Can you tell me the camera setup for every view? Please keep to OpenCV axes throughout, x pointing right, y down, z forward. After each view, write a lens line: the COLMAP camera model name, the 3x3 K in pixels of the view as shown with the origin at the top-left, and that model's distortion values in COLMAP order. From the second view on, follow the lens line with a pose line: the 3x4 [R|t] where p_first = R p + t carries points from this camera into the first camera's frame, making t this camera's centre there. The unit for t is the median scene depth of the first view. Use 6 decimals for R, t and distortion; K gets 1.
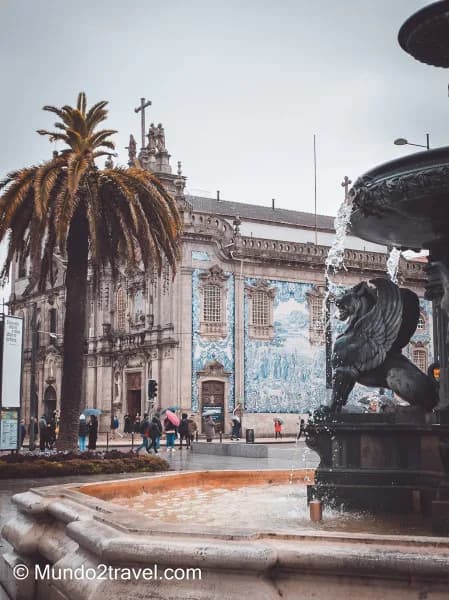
lens RADIAL K [[809.2, 0, 224.5], [0, 809.2, 300.0], [0, 0, 1]] dist [-0.001626, 0.005761]
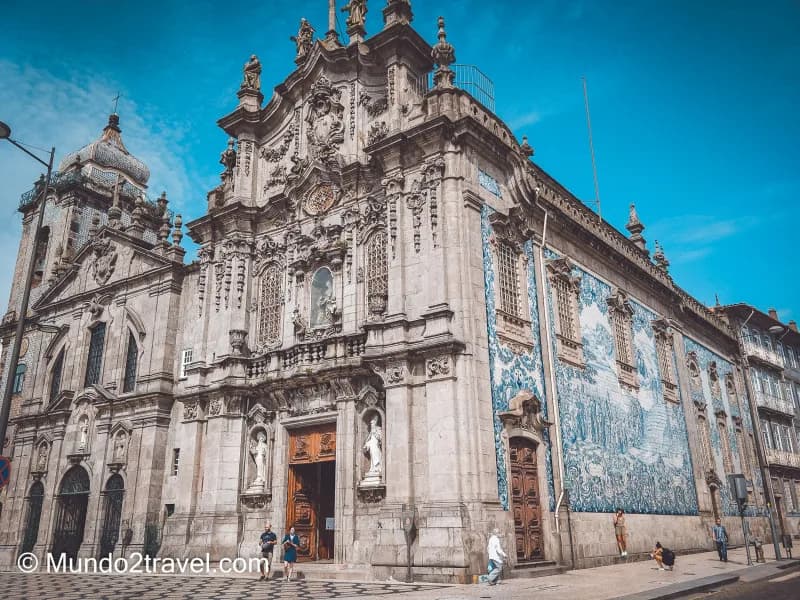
lens RADIAL K [[641.5, 0, 400.0], [0, 641.5, 300.0], [0, 0, 1]] dist [0.011075, 0.001357]
pose [[0.944114, 0.099909, 0.314112, -0.190653], [-0.034680, 0.977777, -0.206762, 0.095630], [-0.327789, 0.184313, 0.926598, 0.632979]]
